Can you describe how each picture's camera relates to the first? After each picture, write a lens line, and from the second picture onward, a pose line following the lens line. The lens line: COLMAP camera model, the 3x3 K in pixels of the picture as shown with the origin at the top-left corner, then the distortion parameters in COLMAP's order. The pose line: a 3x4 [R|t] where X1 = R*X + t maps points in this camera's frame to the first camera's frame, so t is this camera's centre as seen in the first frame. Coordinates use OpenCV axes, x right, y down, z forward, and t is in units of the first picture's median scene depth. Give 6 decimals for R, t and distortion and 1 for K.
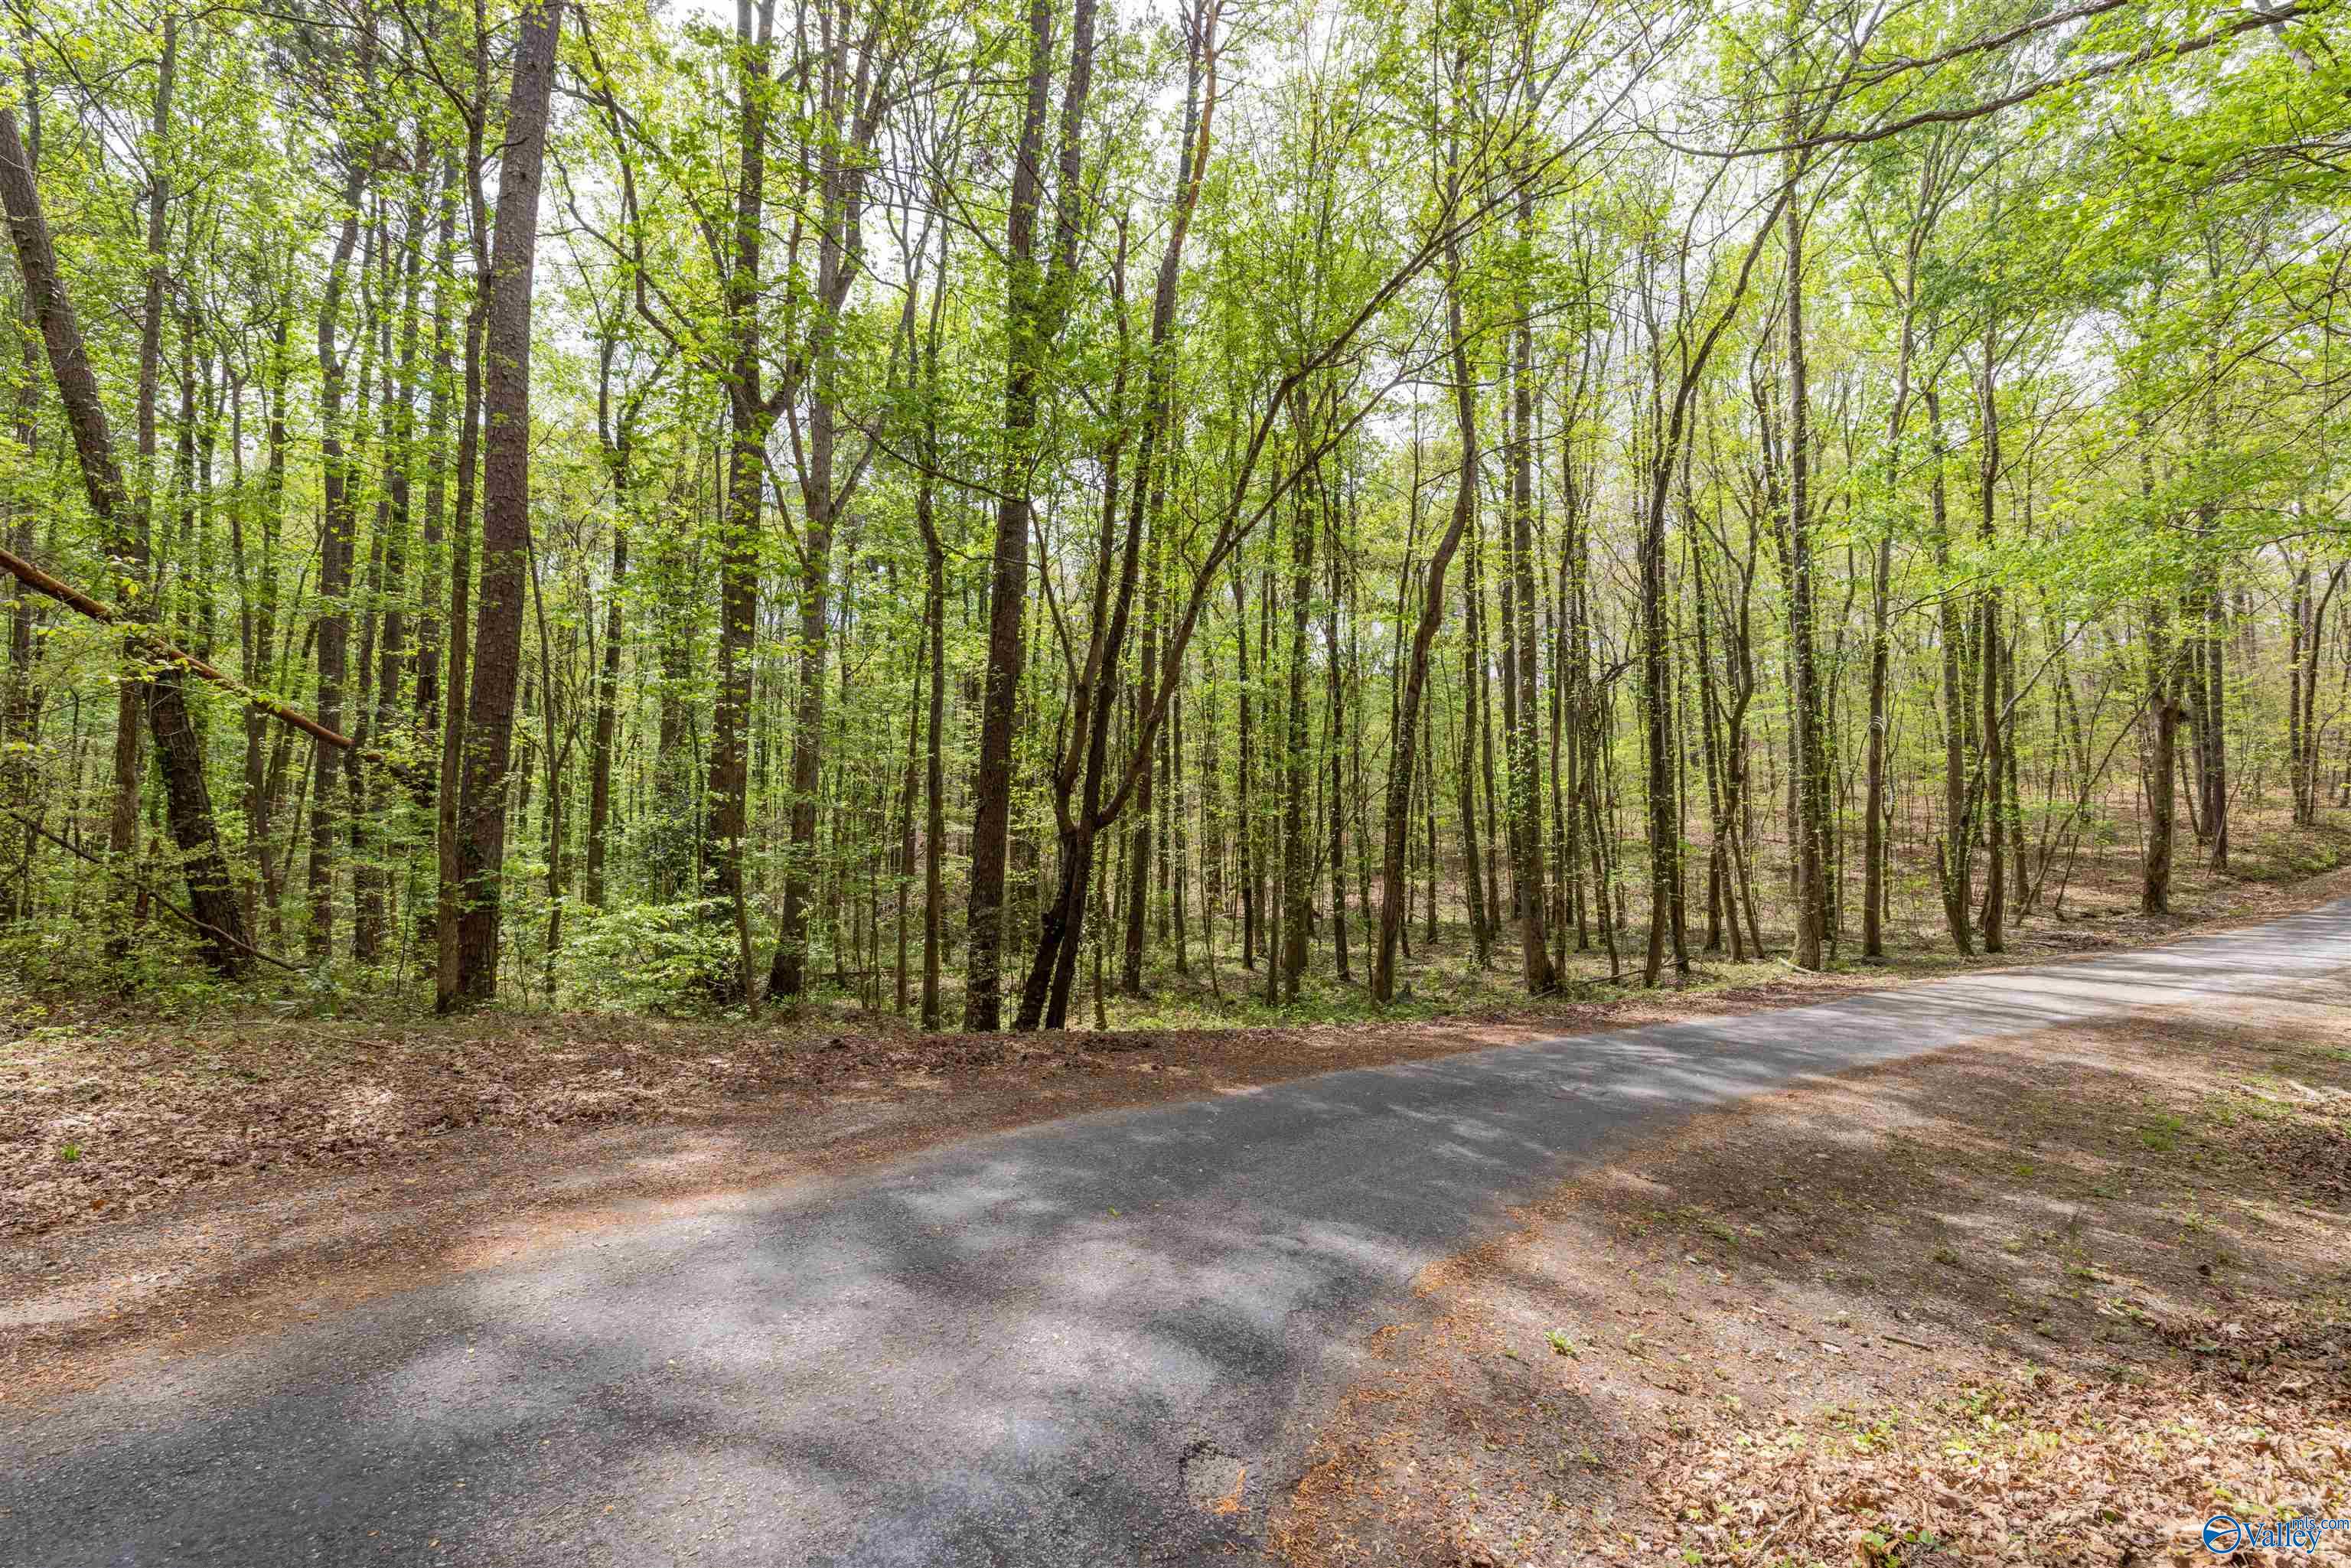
lens RADIAL K [[975.9, 0, 1175.5], [0, 975.9, 784.0], [0, 0, 1]] dist [-0.016060, 0.012235]
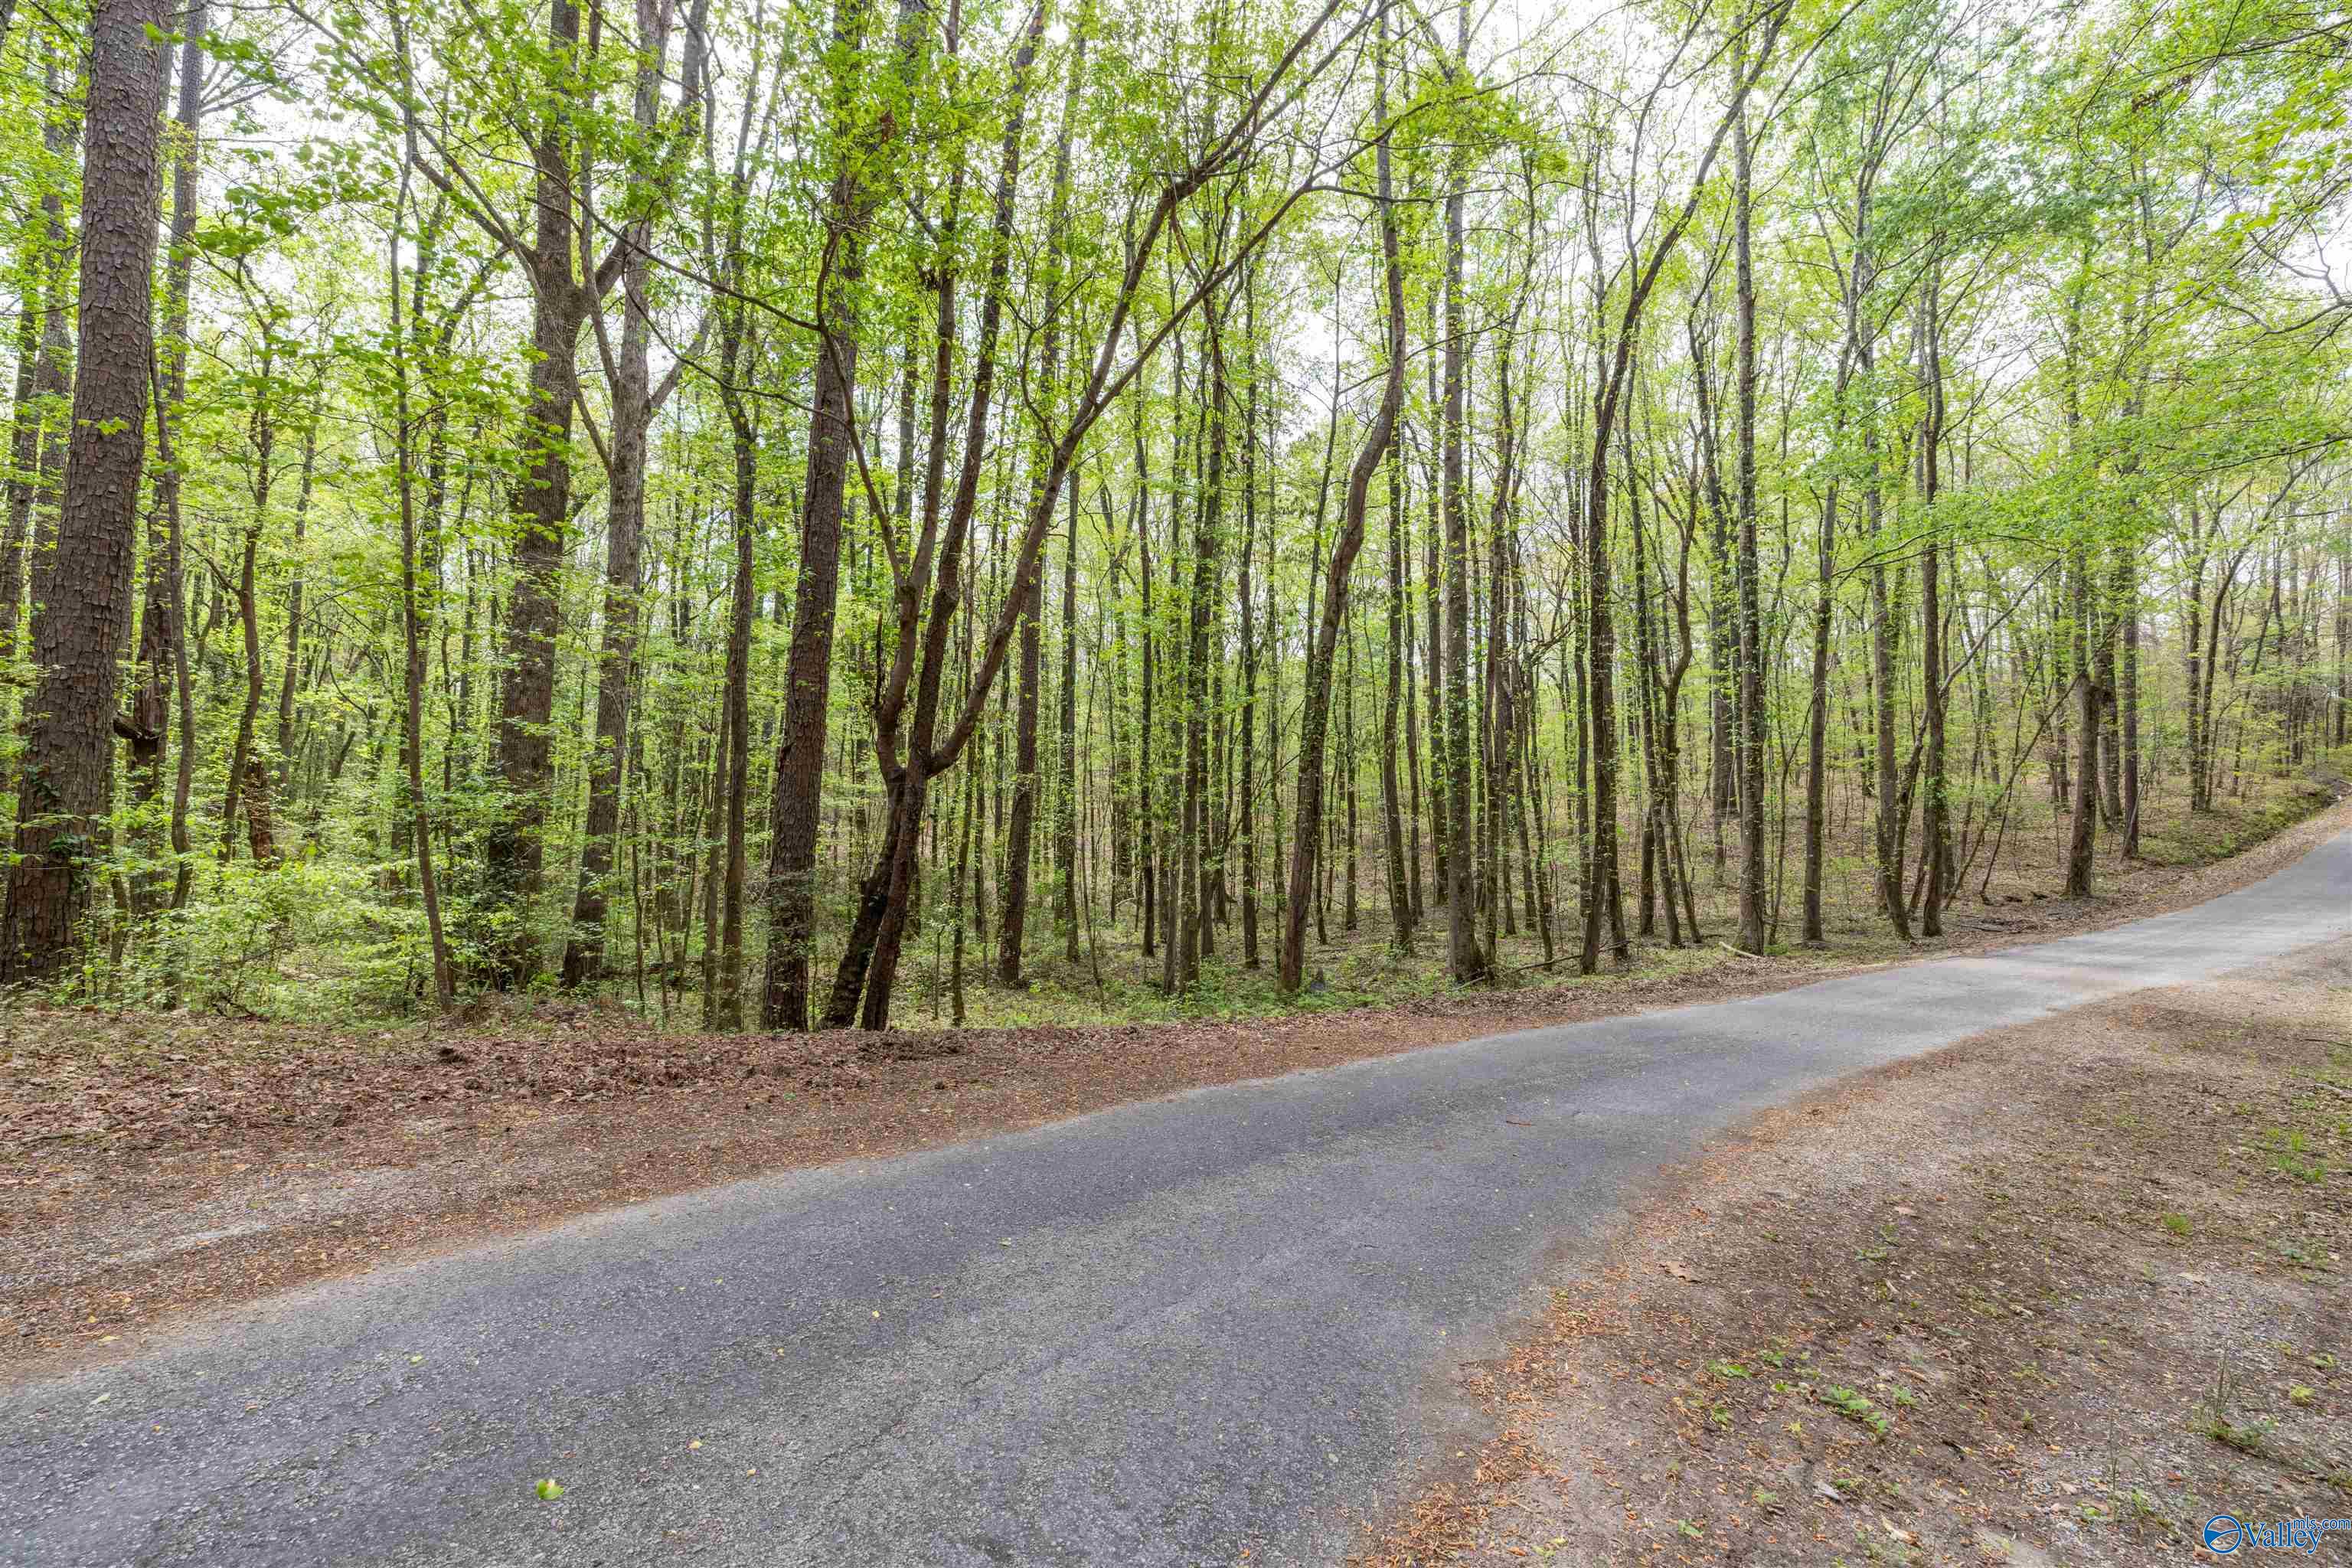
lens RADIAL K [[976.3, 0, 1176.0], [0, 976.3, 784.0], [0, 0, 1]] dist [-0.016060, 0.012235]
pose [[0.997020, 0.010029, 0.076485, 0.033157], [-0.010262, 0.999944, 0.002658, 0.030945], [-0.076454, -0.003435, 0.997067, 0.115968]]
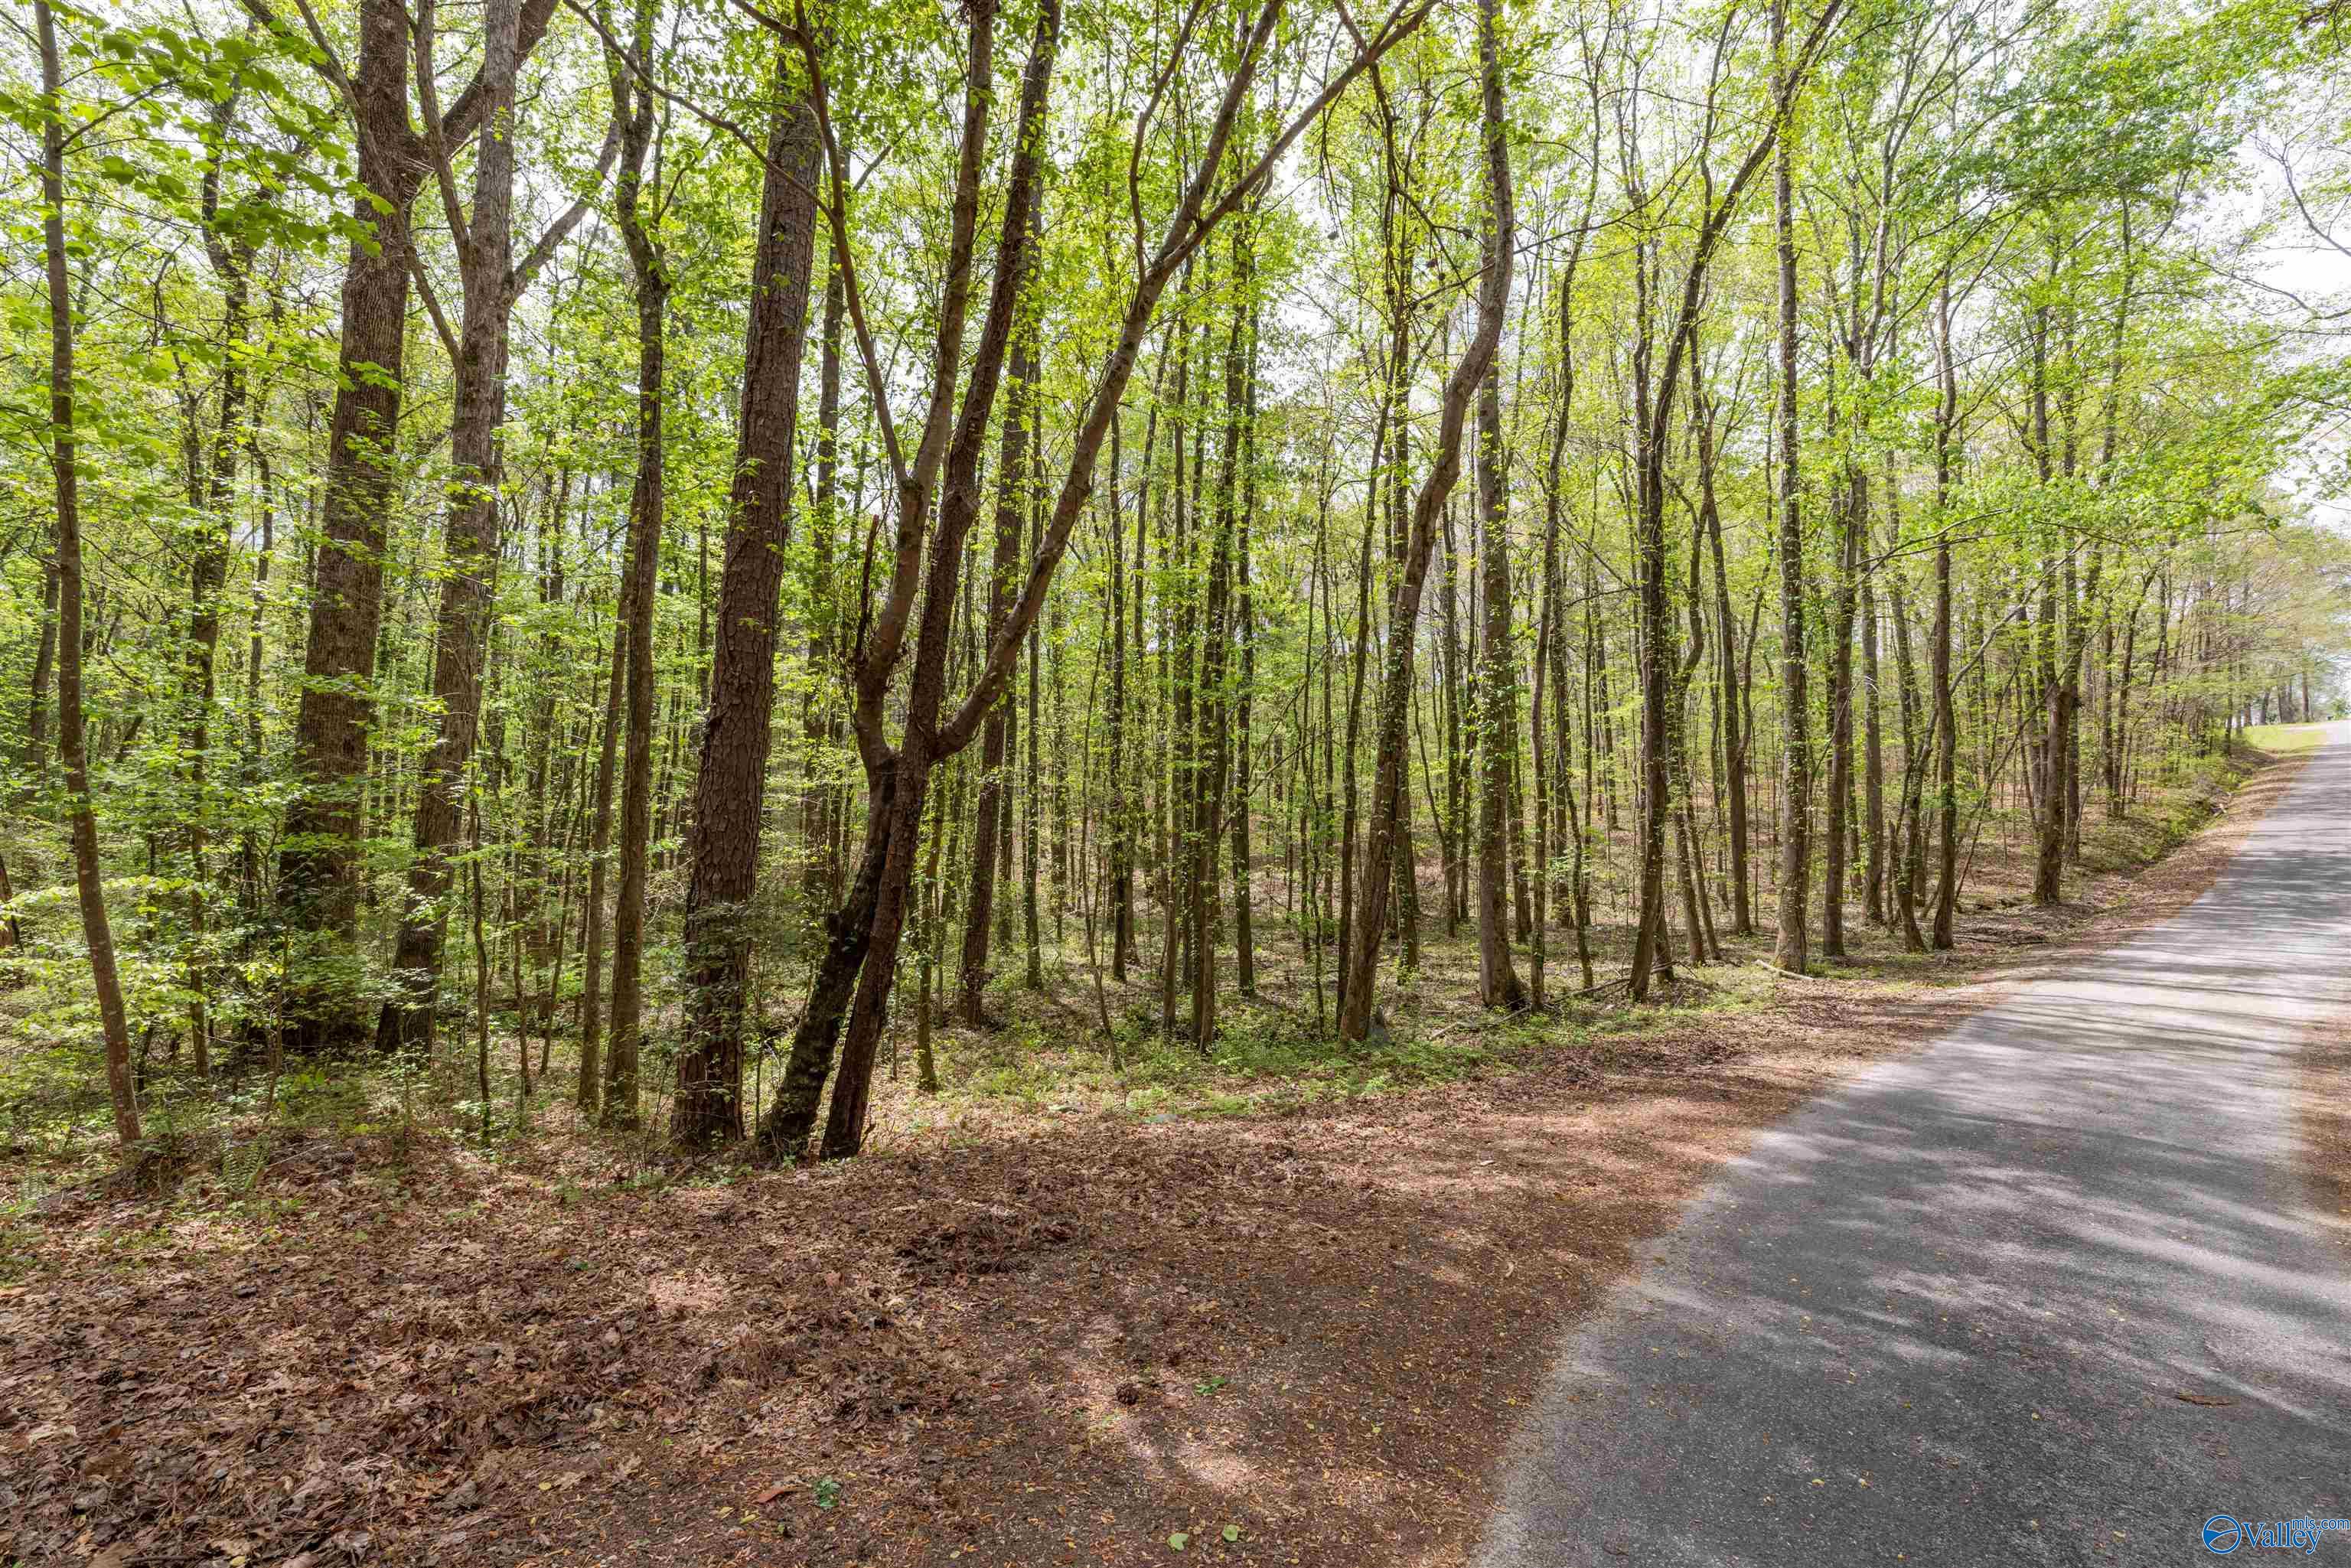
lens RADIAL K [[975.9, 0, 1175.5], [0, 975.9, 784.0], [0, 0, 1]] dist [-0.016060, 0.012235]
pose [[0.984159, 0.019125, 0.176251, -0.025434], [-0.019714, 0.999804, 0.001591, 0.034331], [-0.176186, -0.005040, 0.984344, 0.255283]]
